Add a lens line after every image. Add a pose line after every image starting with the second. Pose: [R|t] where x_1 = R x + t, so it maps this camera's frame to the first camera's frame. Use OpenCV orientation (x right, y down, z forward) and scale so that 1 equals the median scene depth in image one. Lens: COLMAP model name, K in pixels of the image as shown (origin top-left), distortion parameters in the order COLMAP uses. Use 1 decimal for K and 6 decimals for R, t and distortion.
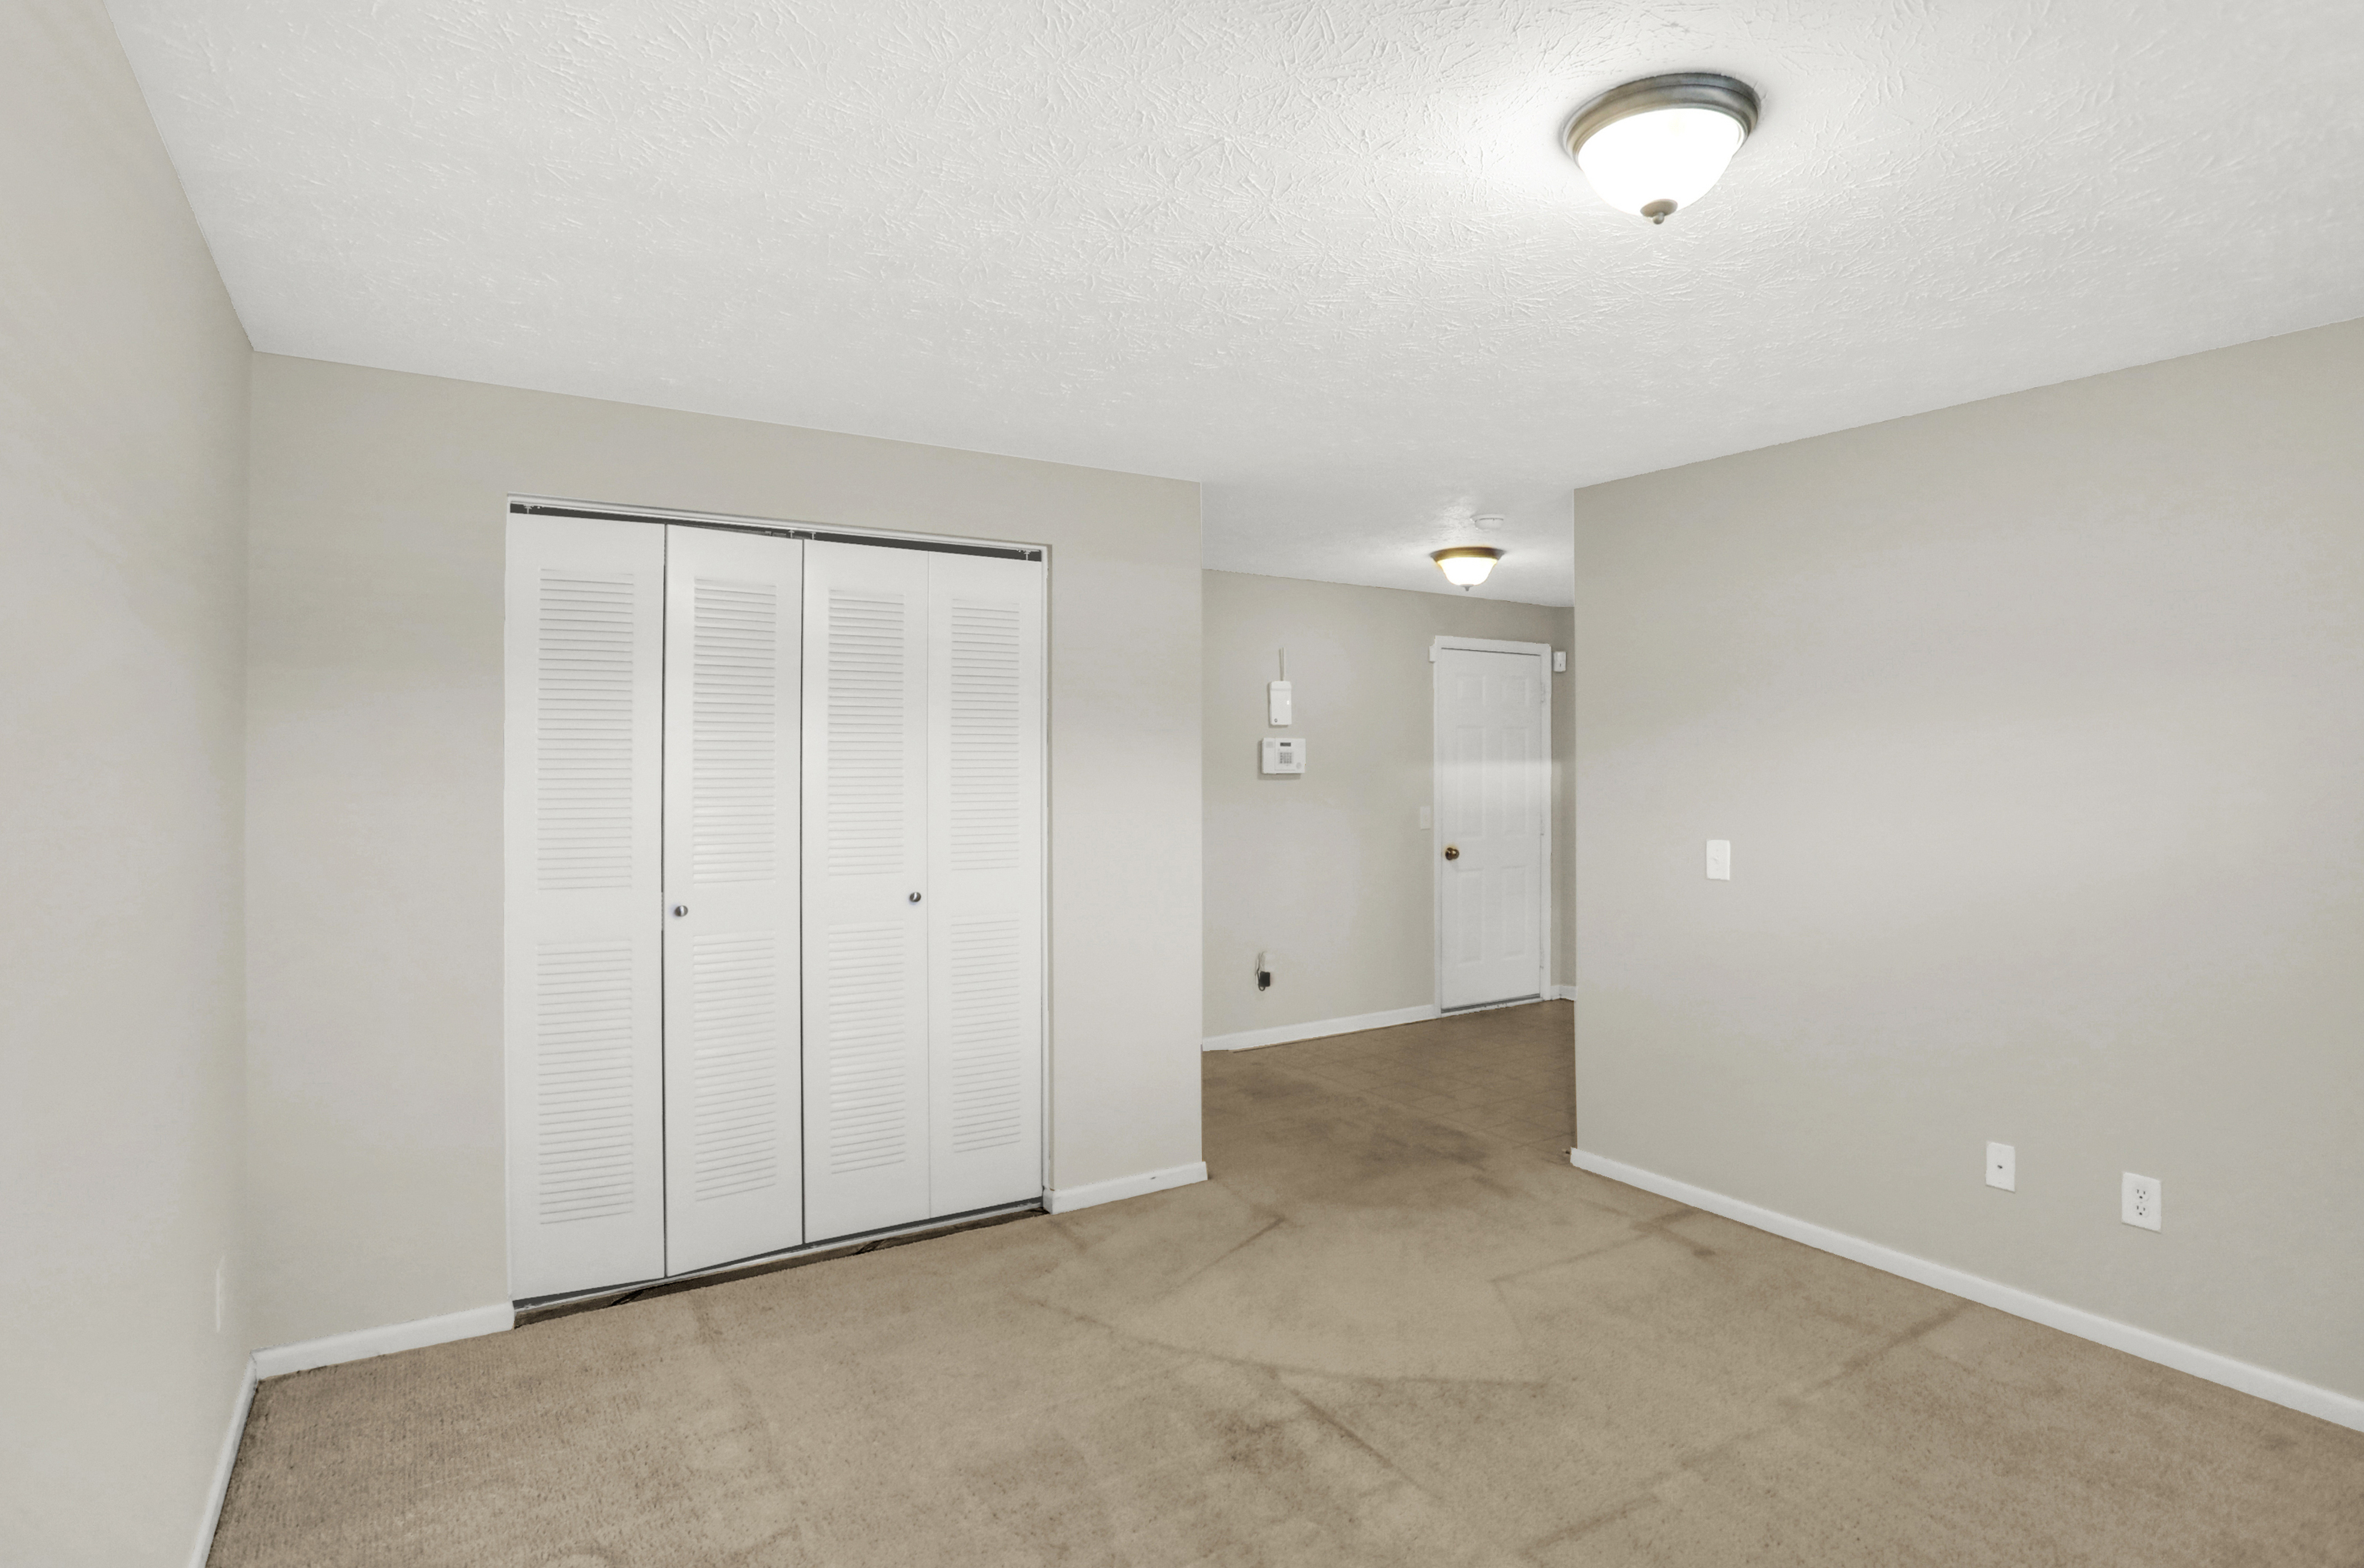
lens RADIAL K [[1185.6, 0, 1180.4], [0, 1185.6, 776.6], [0, 0, 1]] dist [-0.048636, 0.015337]
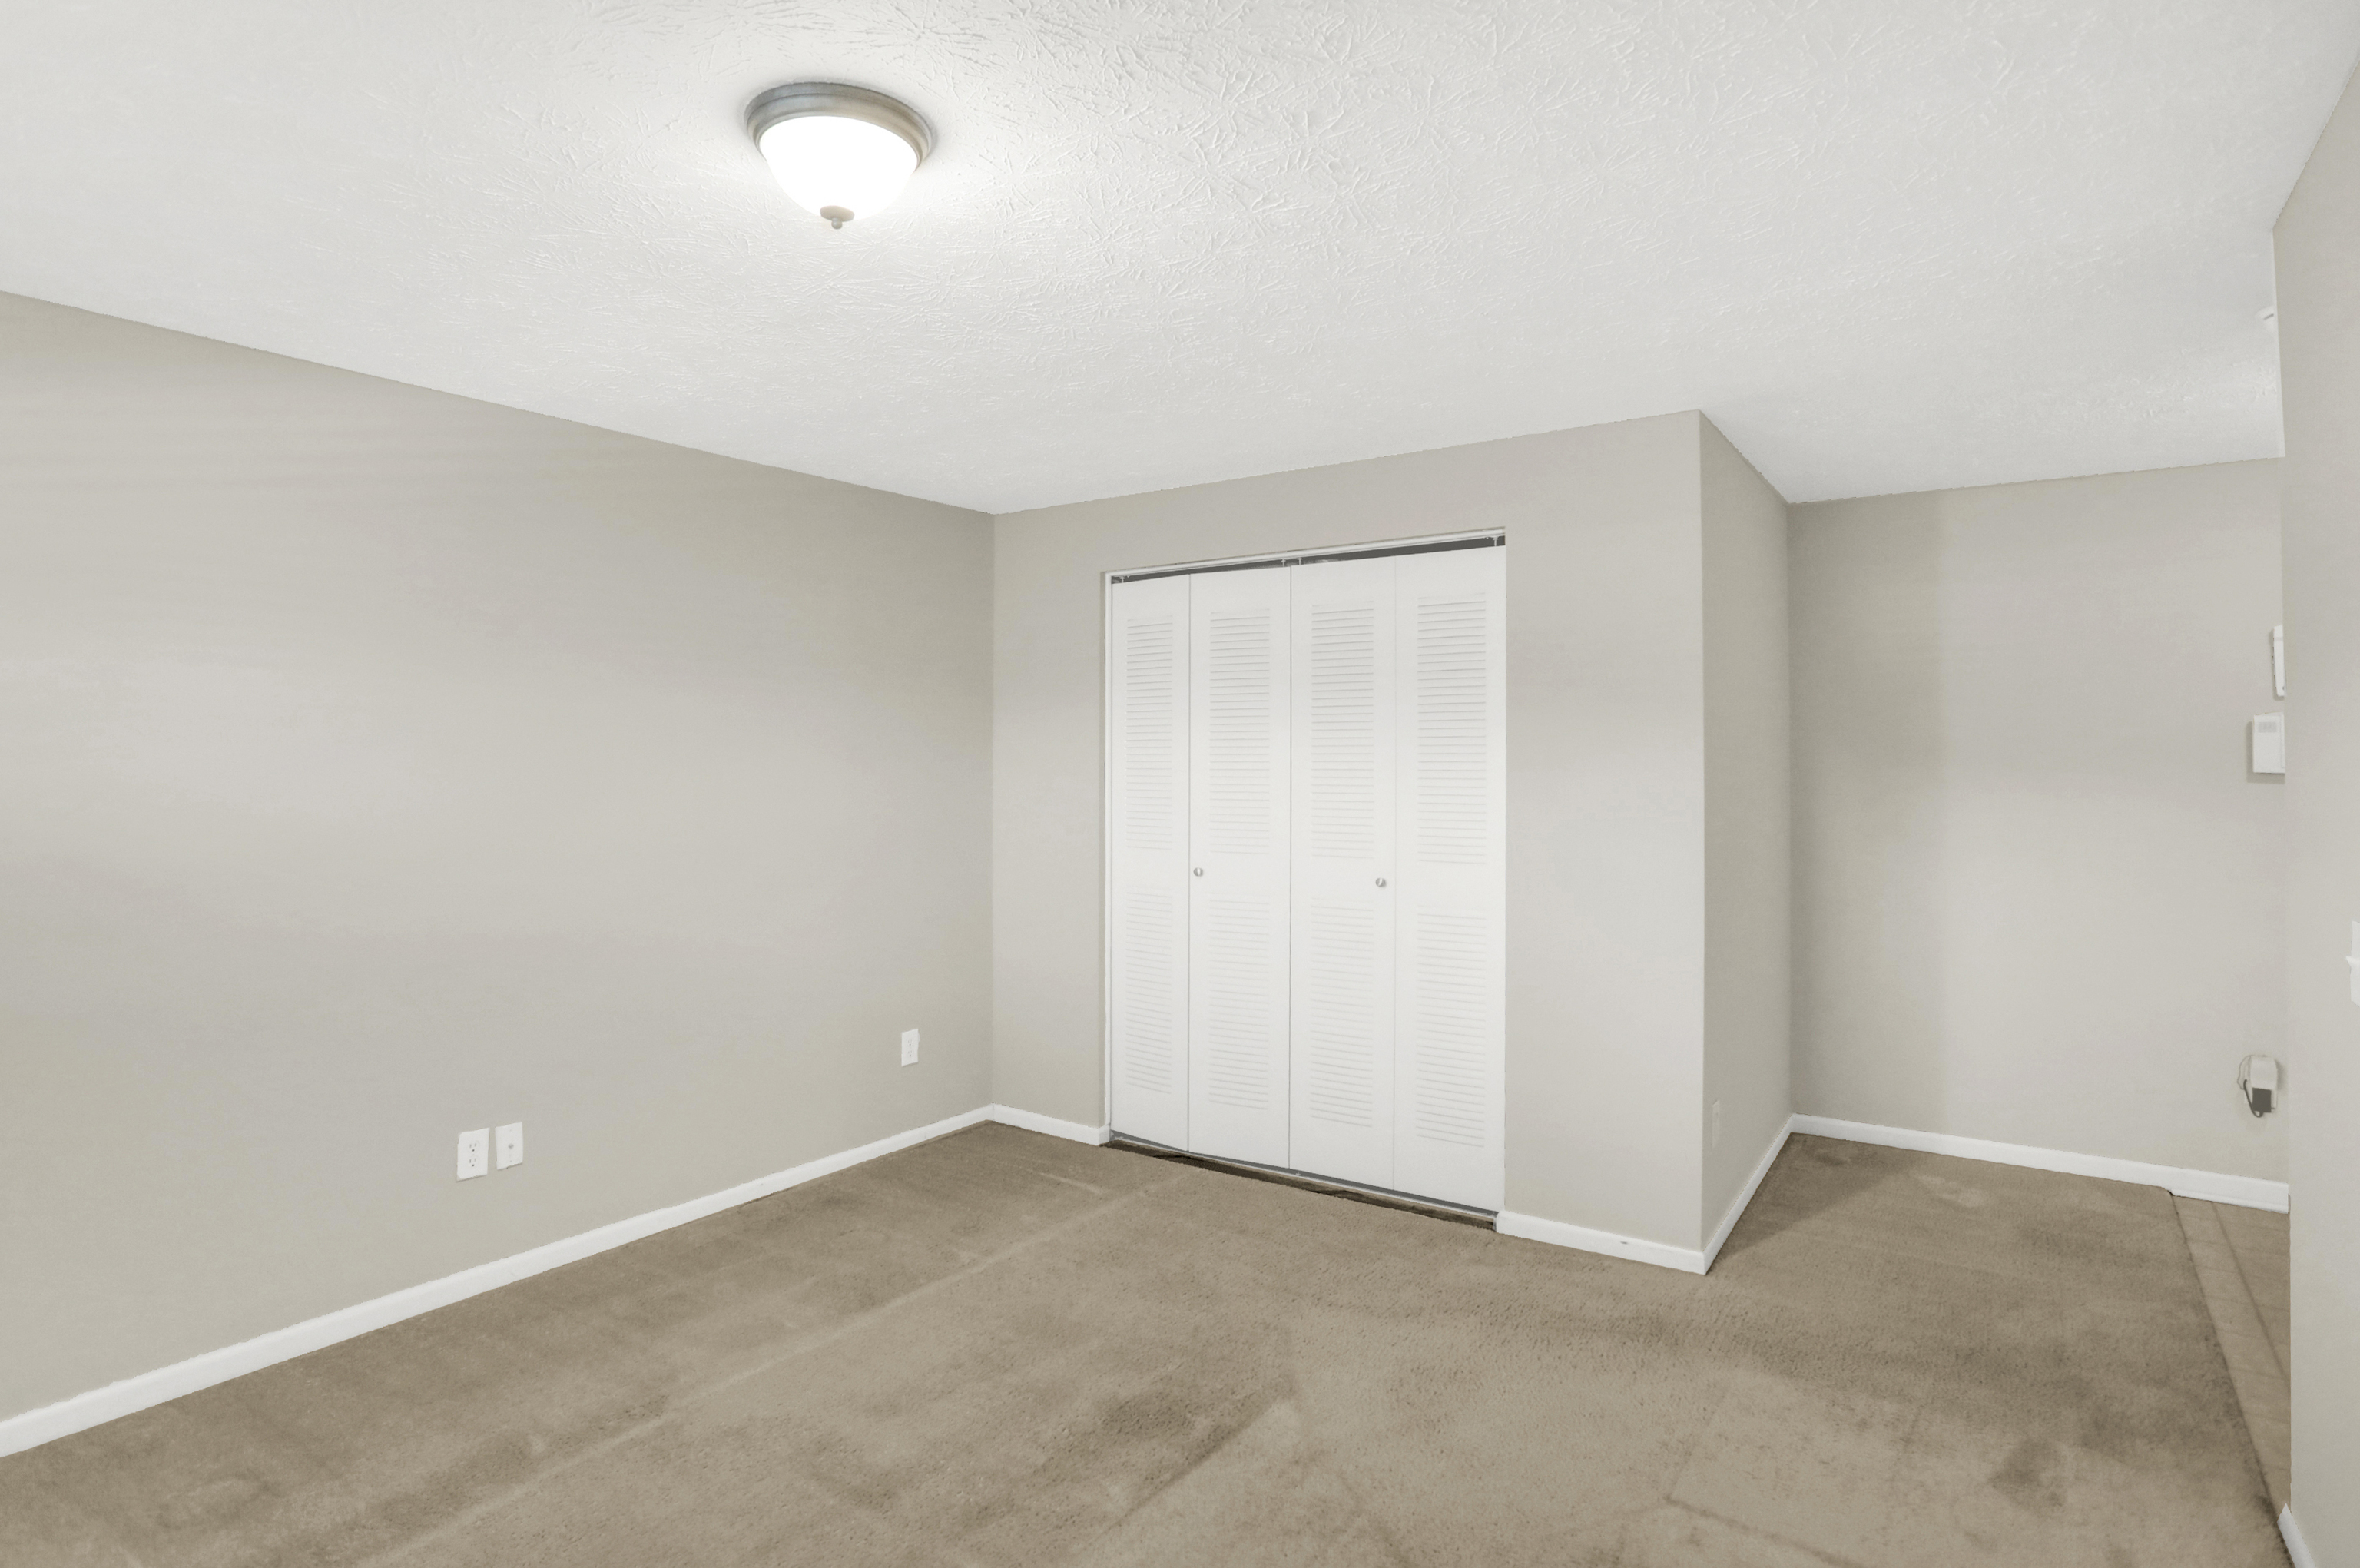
lens RADIAL K [[1183.8, 0, 1177.7], [0, 1183.8, 767.0], [0, 0, 1]] dist [-0.048636, 0.015337]
pose [[0.429279, 0.008972, -0.903127, 0.658567], [-0.009417, 0.999941, 0.005458, -0.006691], [0.903123, 0.006162, 0.429338, 0.376468]]
